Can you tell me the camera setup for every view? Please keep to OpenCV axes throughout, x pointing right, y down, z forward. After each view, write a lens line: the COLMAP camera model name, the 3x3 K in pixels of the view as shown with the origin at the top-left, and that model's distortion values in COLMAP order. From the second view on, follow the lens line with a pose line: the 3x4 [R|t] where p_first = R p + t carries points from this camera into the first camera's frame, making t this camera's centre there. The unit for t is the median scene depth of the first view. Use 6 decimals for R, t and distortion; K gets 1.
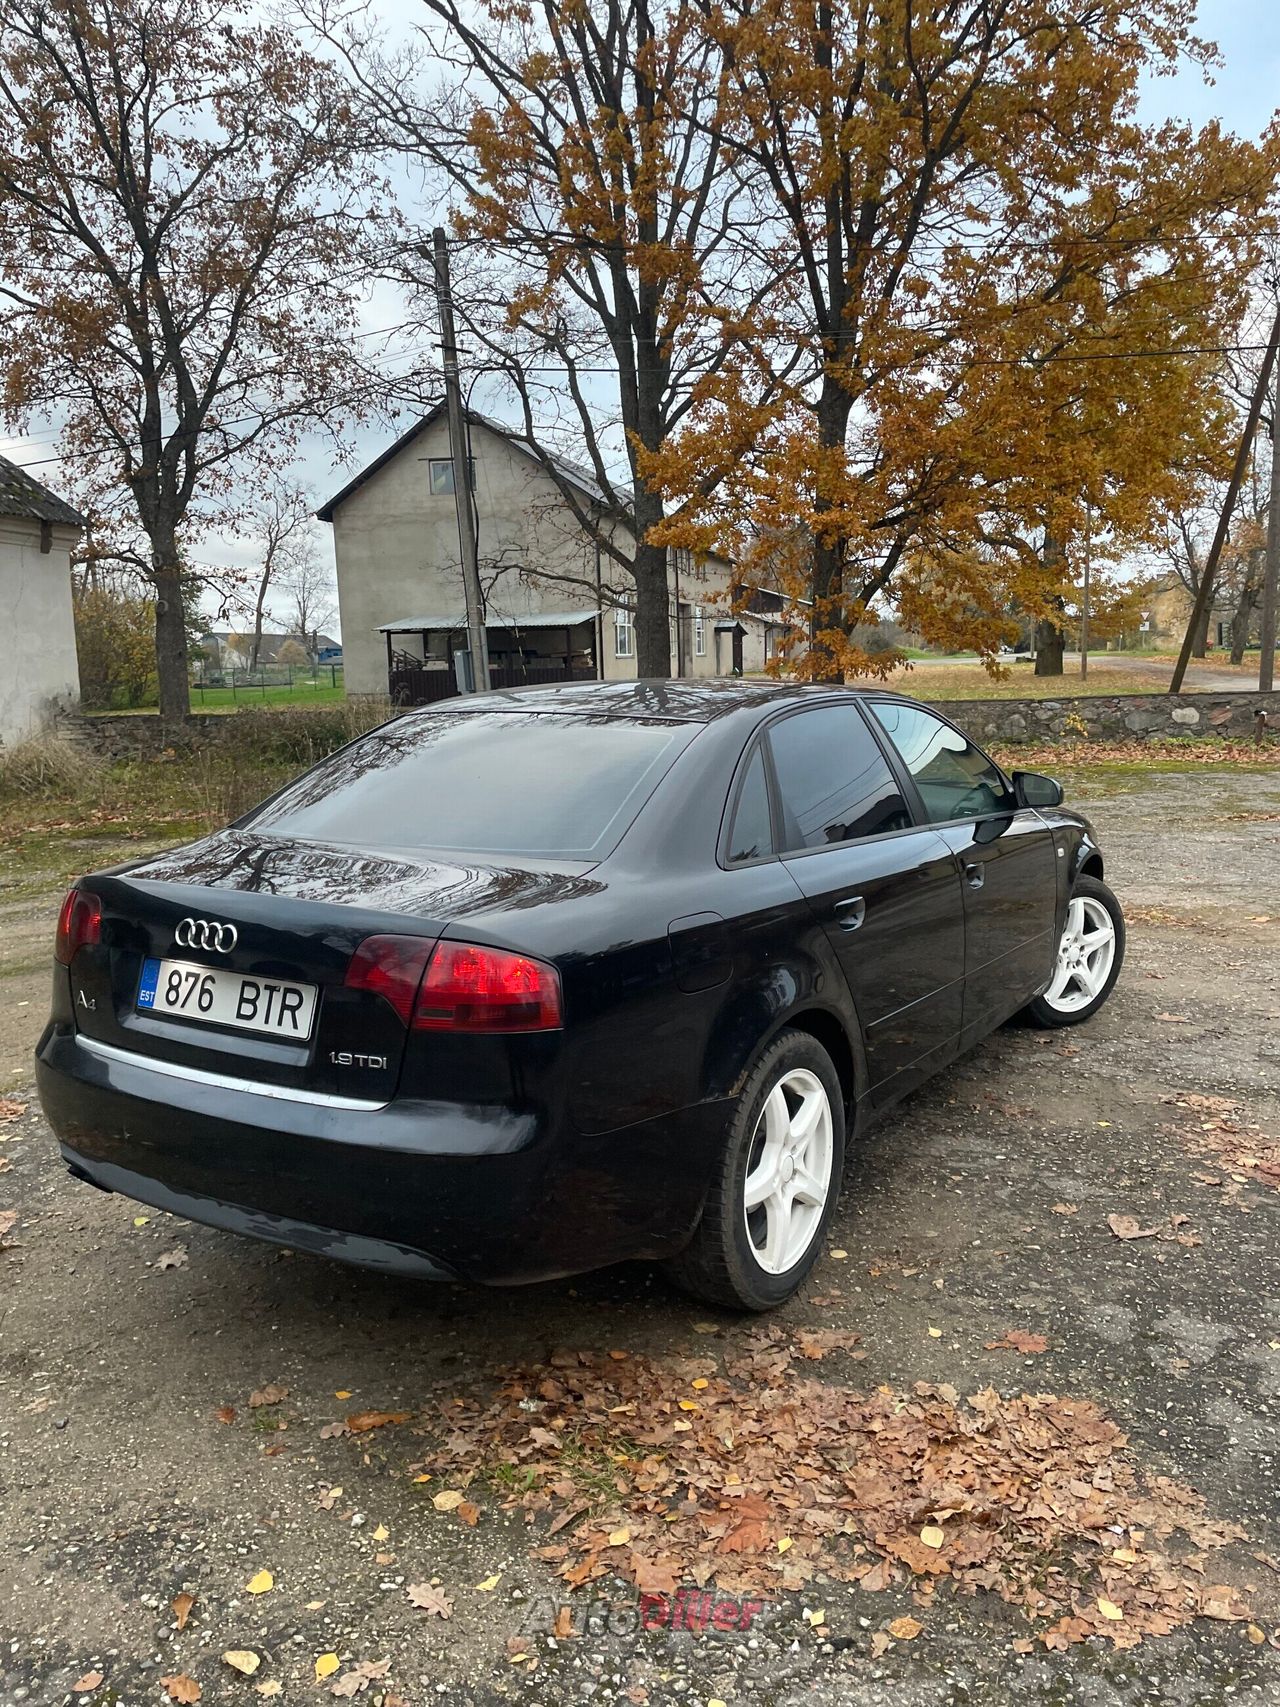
lens RADIAL K [[1309.8, 0, 658.4], [0, 1309.8, 862.6], [0, 0, 1]] dist [0.101833, -0.132931]
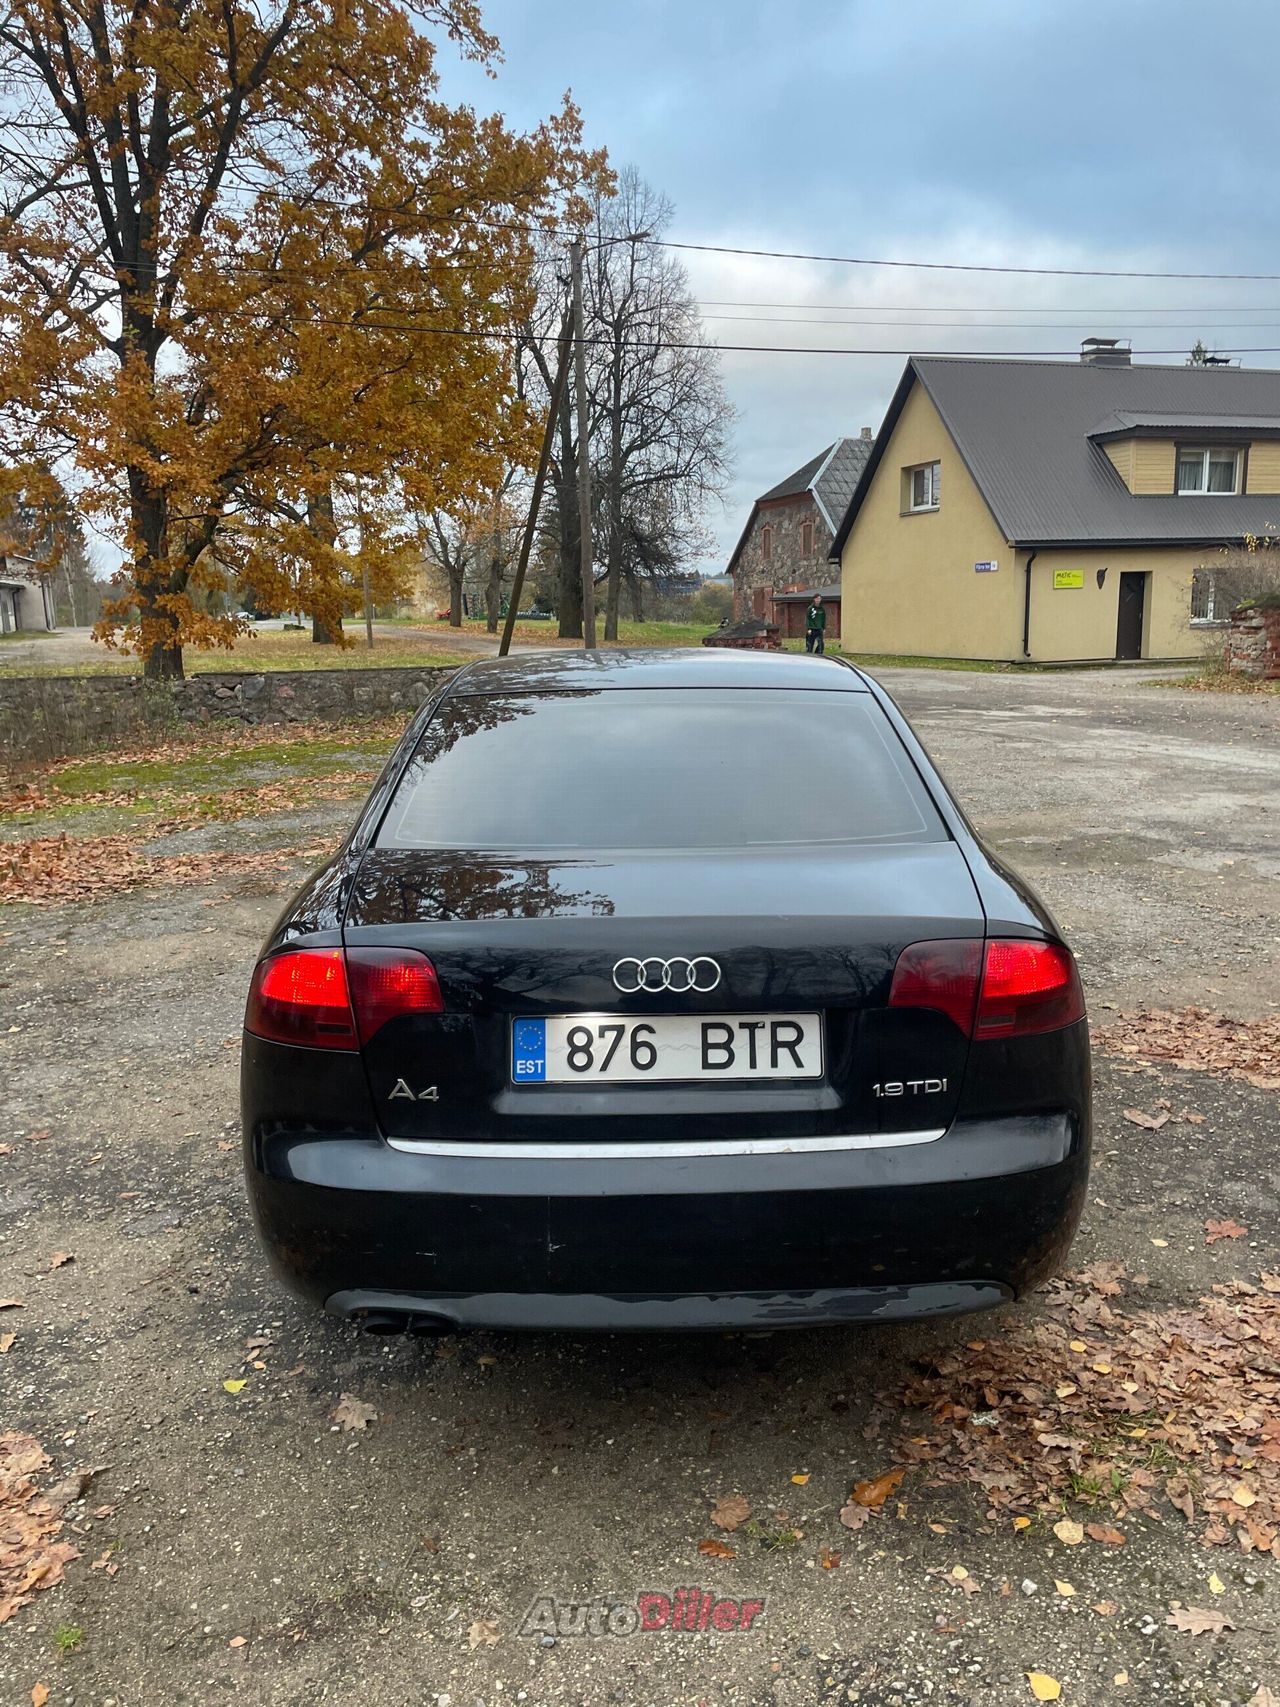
lens RADIAL K [[1309.8, 0, 658.4], [0, 1309.8, 862.6], [0, 0, 1]] dist [0.101833, -0.132931]
pose [[0.834916, -0.098595, 0.541475, -0.603818], [0.085542, 0.995114, 0.049297, -0.041120], [-0.543690, 0.005160, 0.839270, 0.260046]]
